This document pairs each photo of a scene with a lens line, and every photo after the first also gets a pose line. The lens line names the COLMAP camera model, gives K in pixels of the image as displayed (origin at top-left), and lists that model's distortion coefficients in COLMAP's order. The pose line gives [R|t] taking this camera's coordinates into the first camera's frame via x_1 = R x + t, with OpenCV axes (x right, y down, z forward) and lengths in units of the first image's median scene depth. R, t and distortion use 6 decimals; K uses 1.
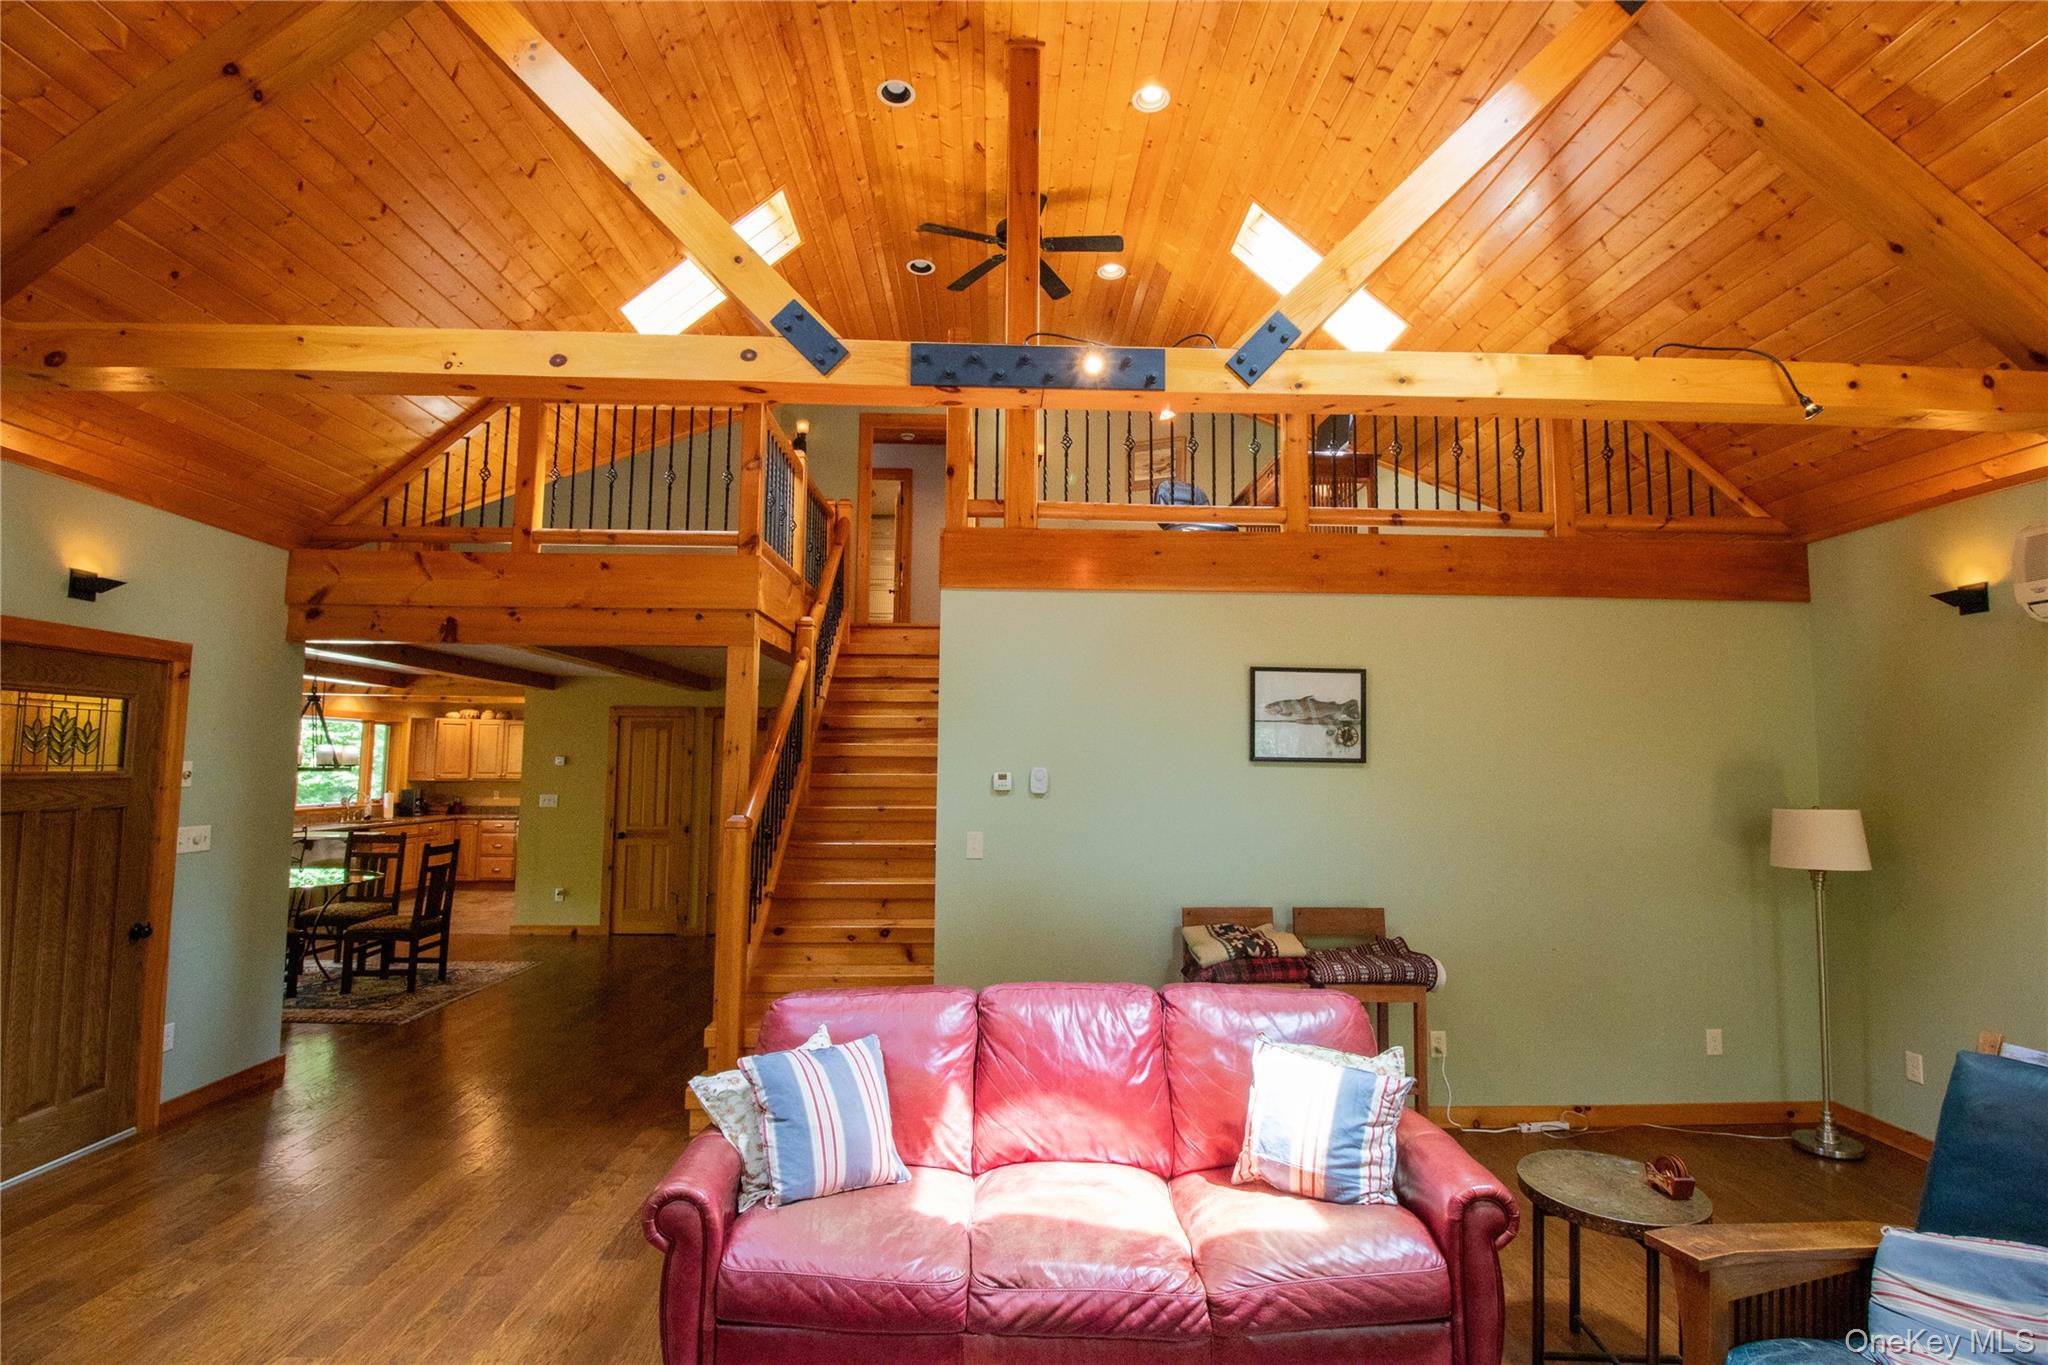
lens RADIAL K [[933.7, 0, 1022.8], [0, 933.7, 684.1], [0, 0, 1]] dist [-0.009362, -0.006422]
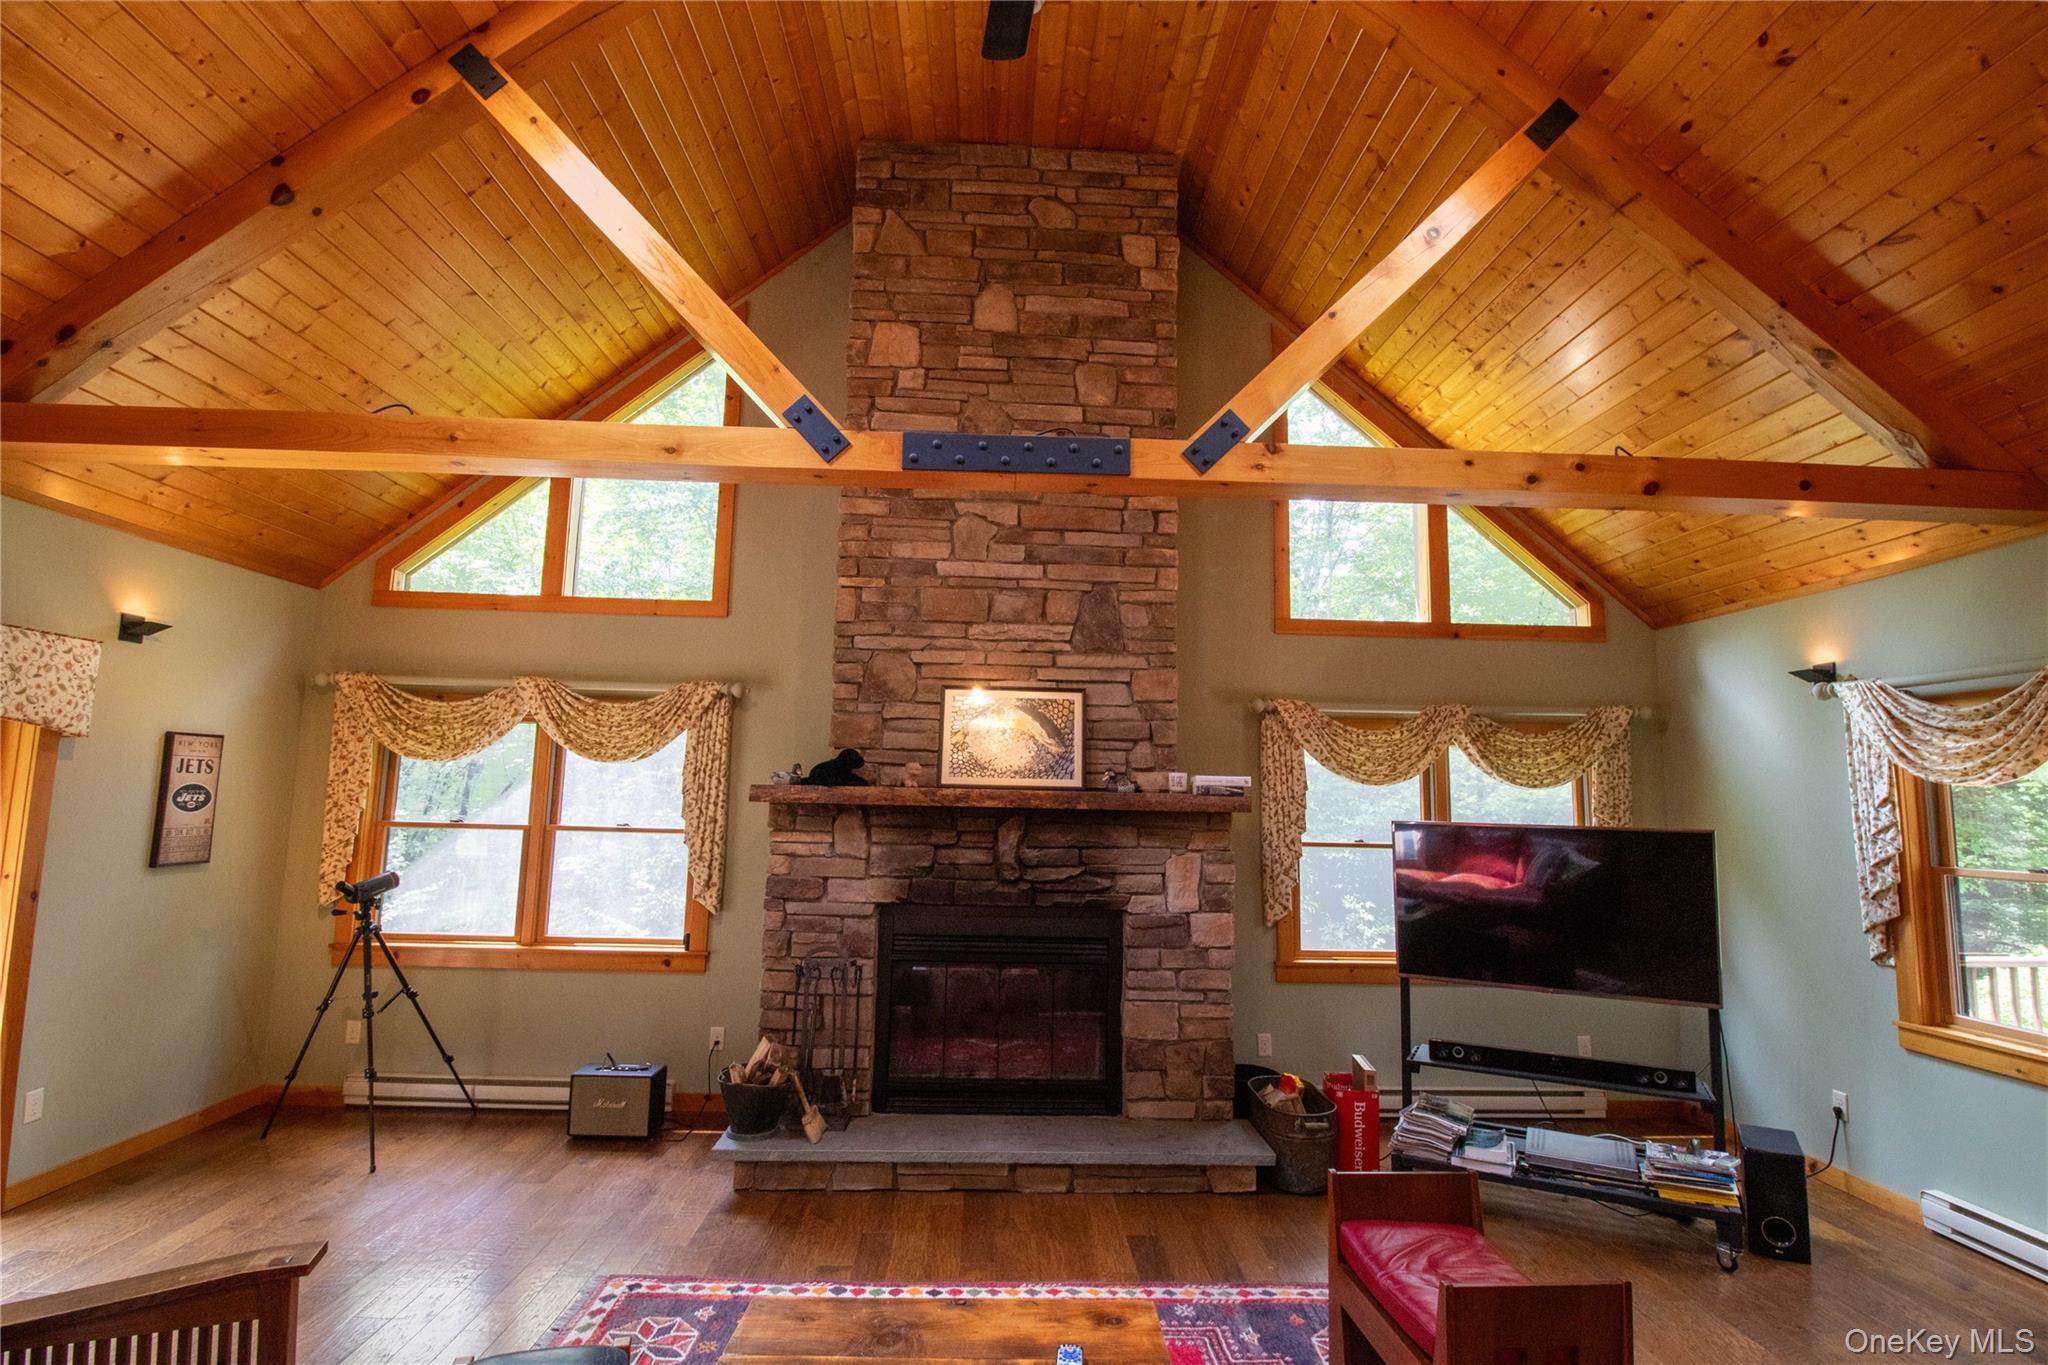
lens RADIAL K [[933.7, 0, 1029.7], [0, 933.7, 680.8], [0, 0, 1]] dist [-0.009362, -0.006422]
pose [[0.999316, 0.018728, 0.031889, 0.001156], [-0.017080, 0.998543, -0.051187, -0.008874], [-0.032801, 0.050607, 0.998180, -0.121828]]
